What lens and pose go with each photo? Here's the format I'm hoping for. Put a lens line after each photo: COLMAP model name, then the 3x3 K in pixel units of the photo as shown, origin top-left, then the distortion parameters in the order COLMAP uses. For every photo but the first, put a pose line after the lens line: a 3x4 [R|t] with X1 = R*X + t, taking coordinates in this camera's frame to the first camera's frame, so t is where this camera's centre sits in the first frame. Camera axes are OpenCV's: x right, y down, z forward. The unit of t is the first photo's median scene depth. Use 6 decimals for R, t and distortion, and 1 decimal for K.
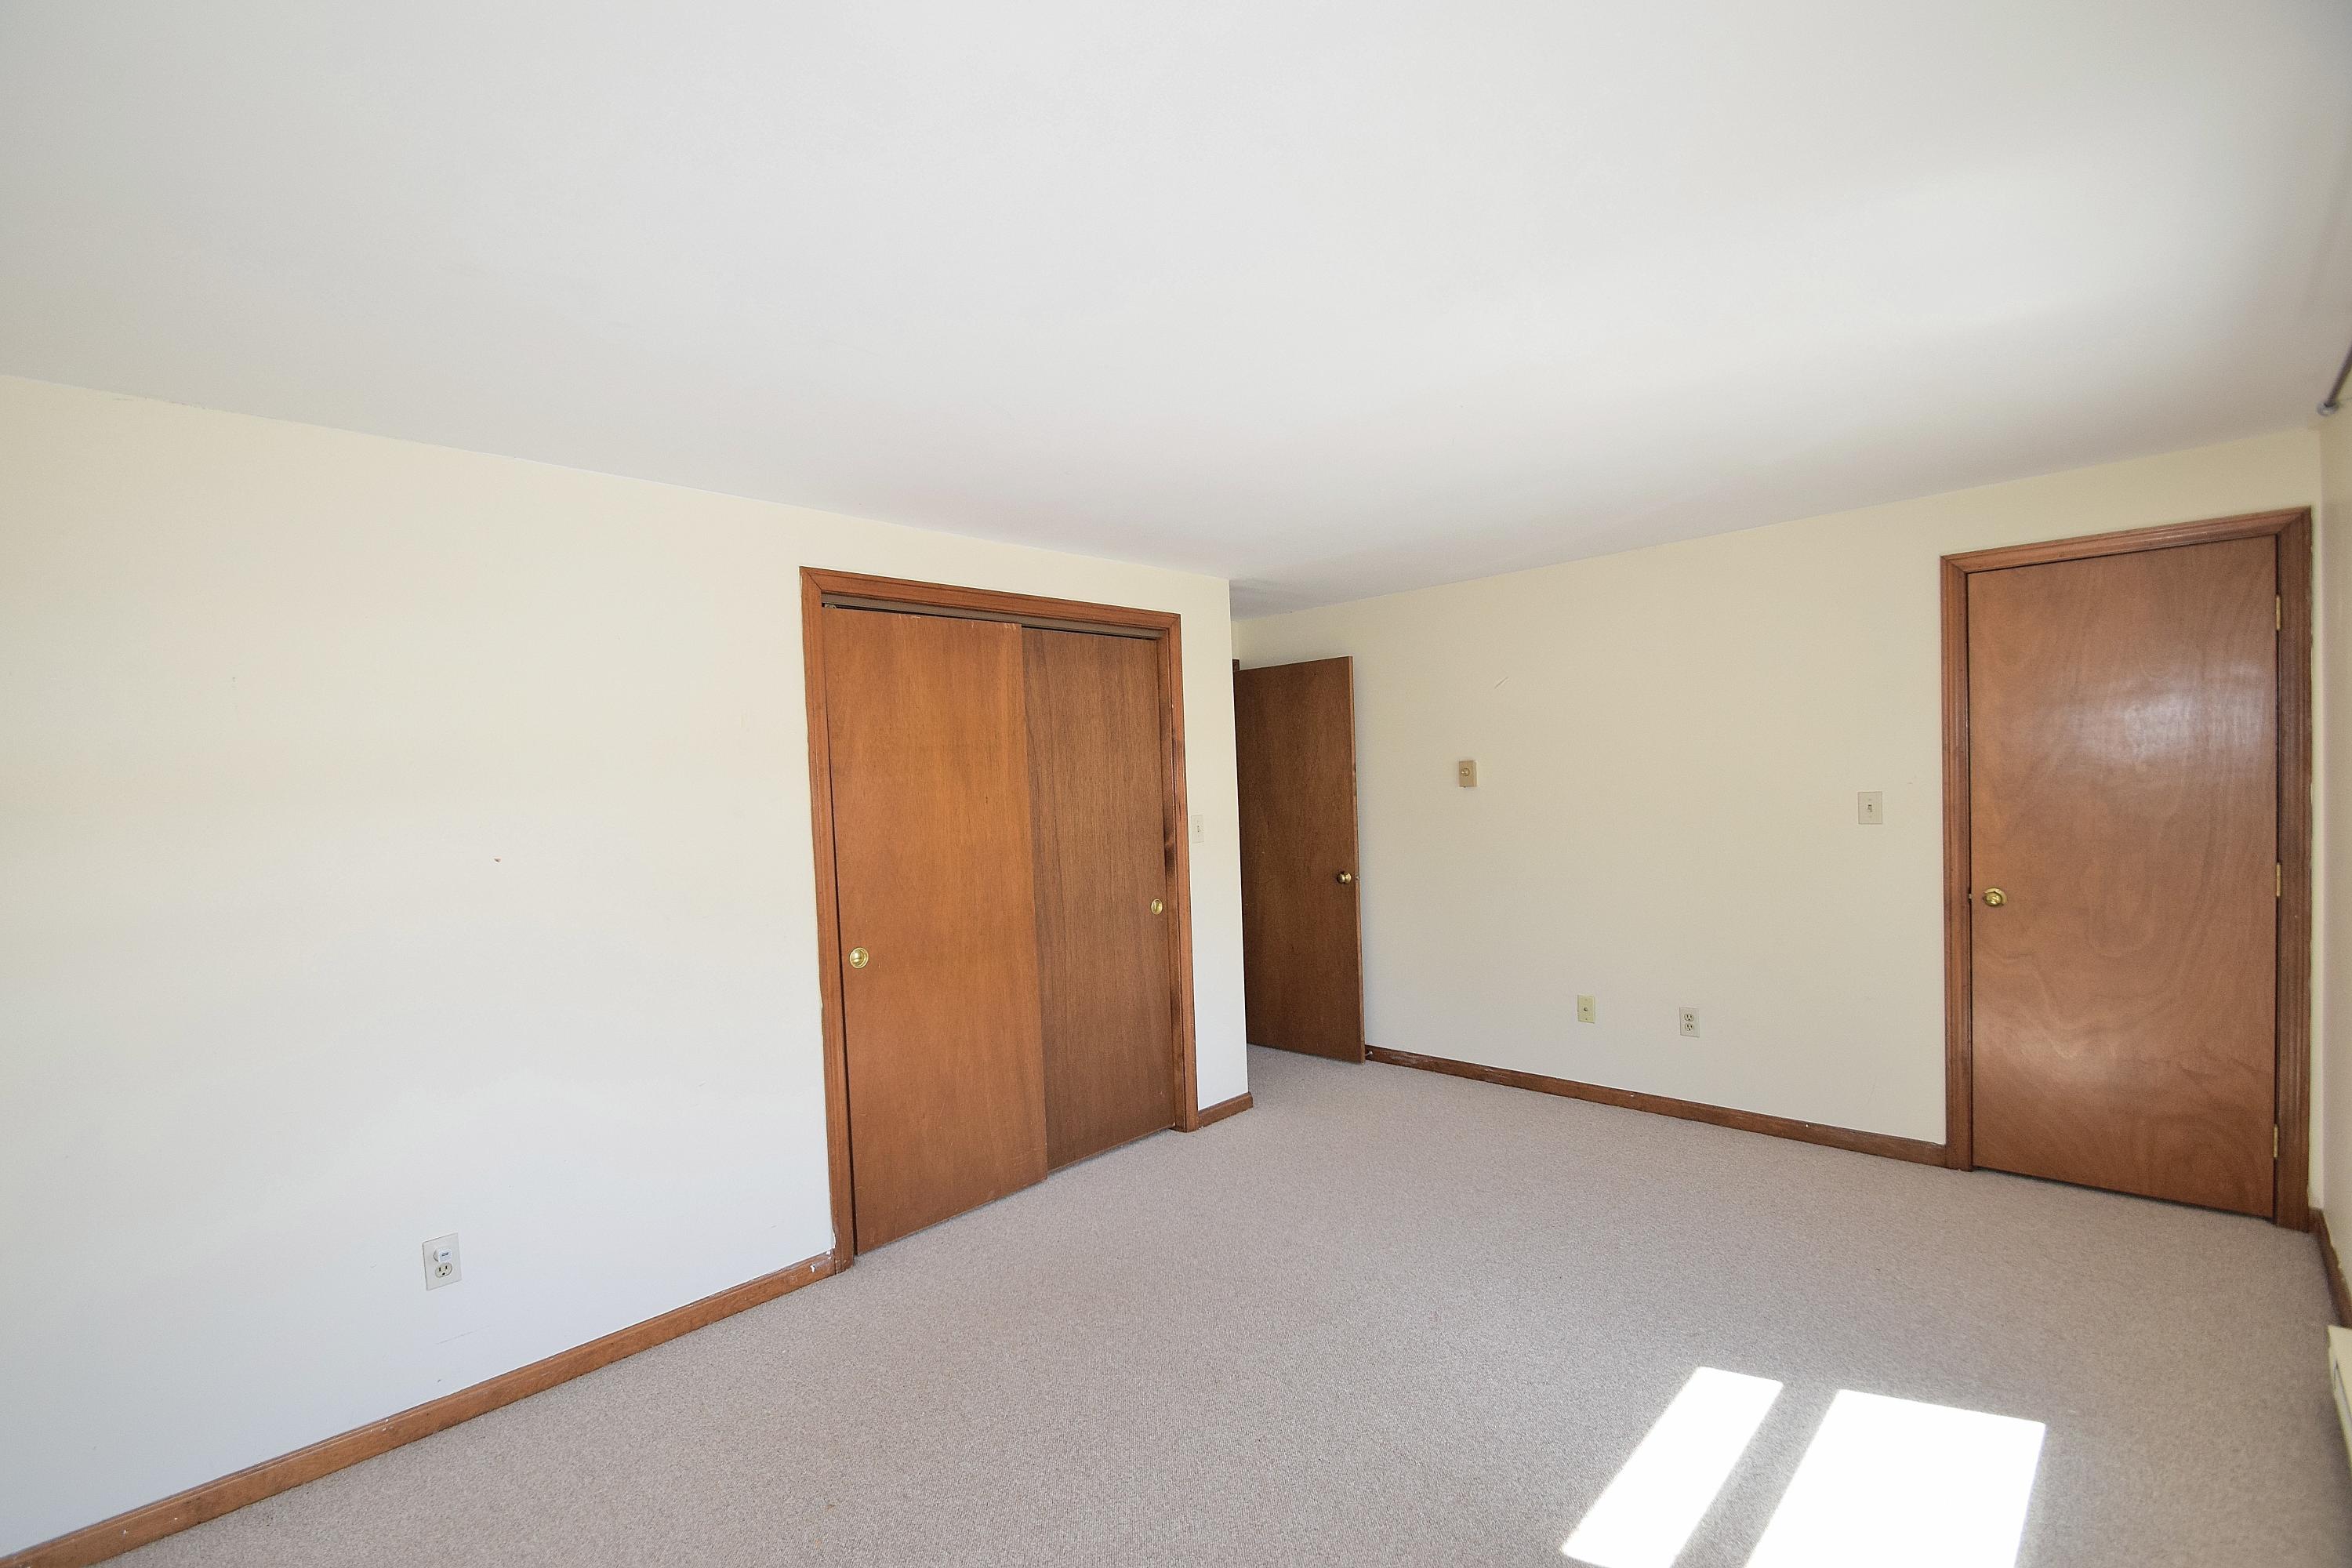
lens RADIAL K [[1029.3, 0, 1138.8], [0, 1029.3, 818.9], [0, 0, 1]] dist [0.014620, -0.016312]
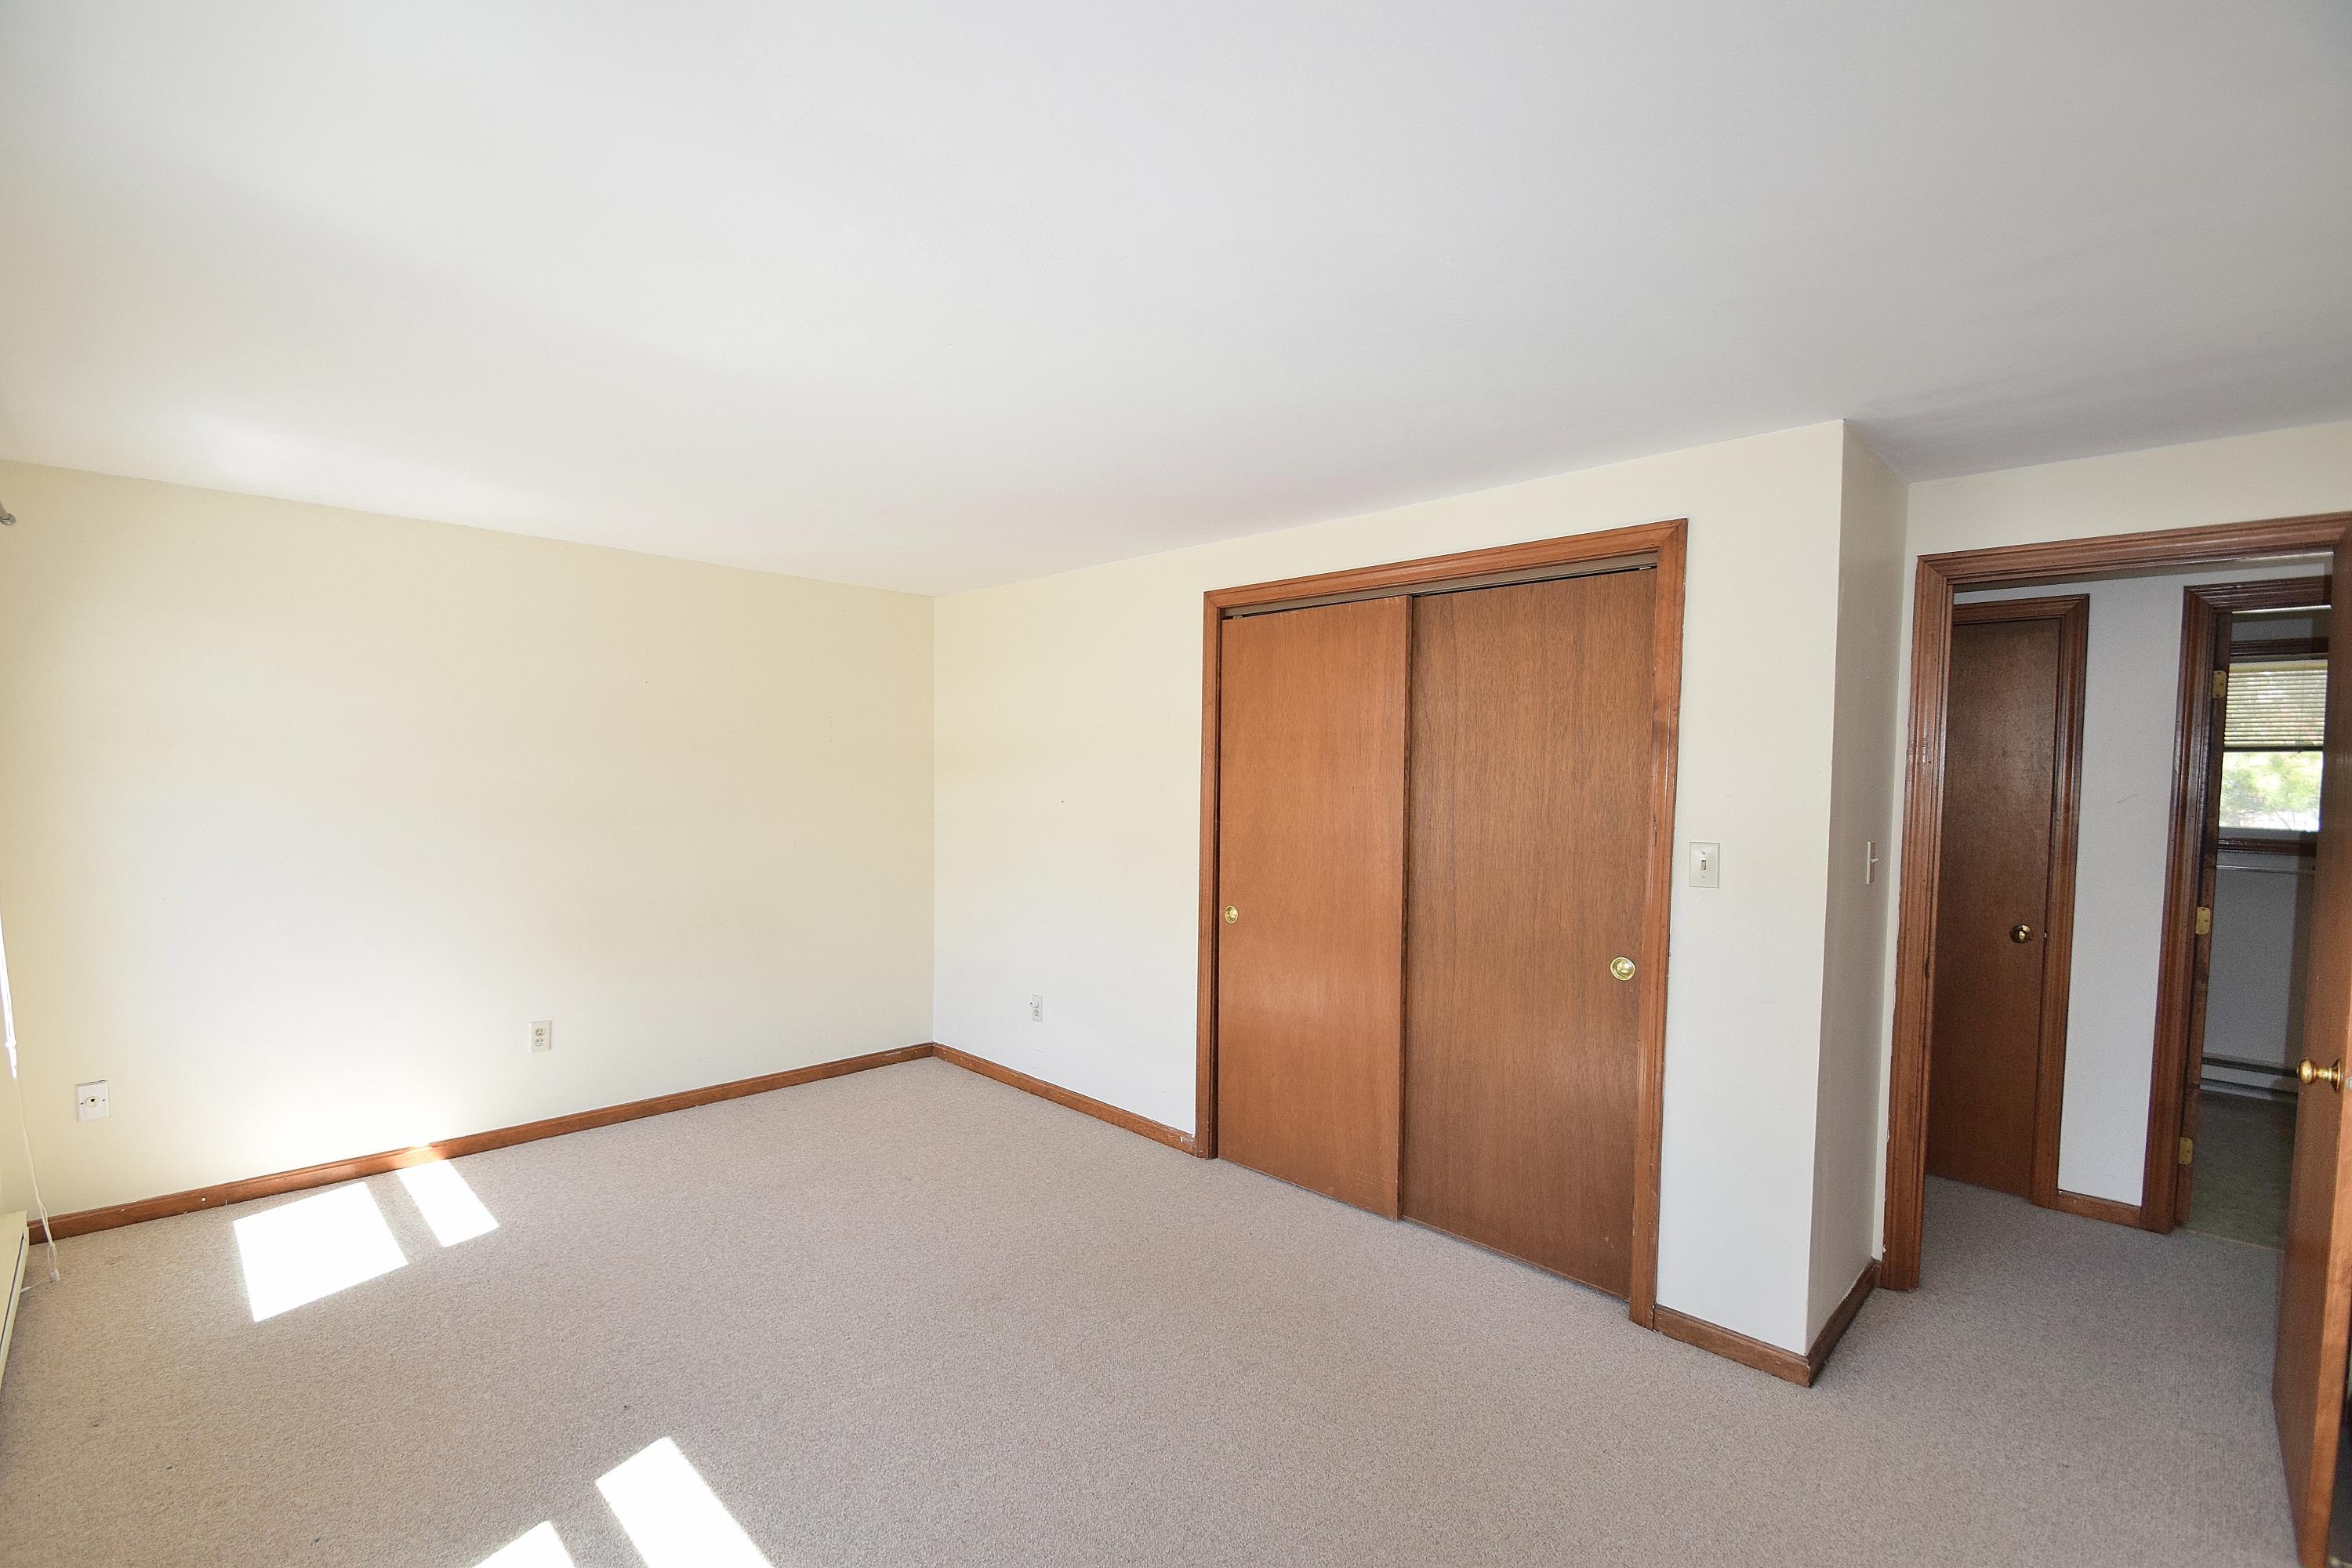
lens RADIAL K [[1029.3, 0, 1138.8], [0, 1029.3, 818.9], [0, 0, 1]] dist [0.014620, -0.016312]
pose [[-0.014293, 0.088717, -0.995954, 0.799775], [-0.049659, 0.994764, 0.089324, -0.066488], [0.998664, 0.050735, -0.009812, 0.799875]]
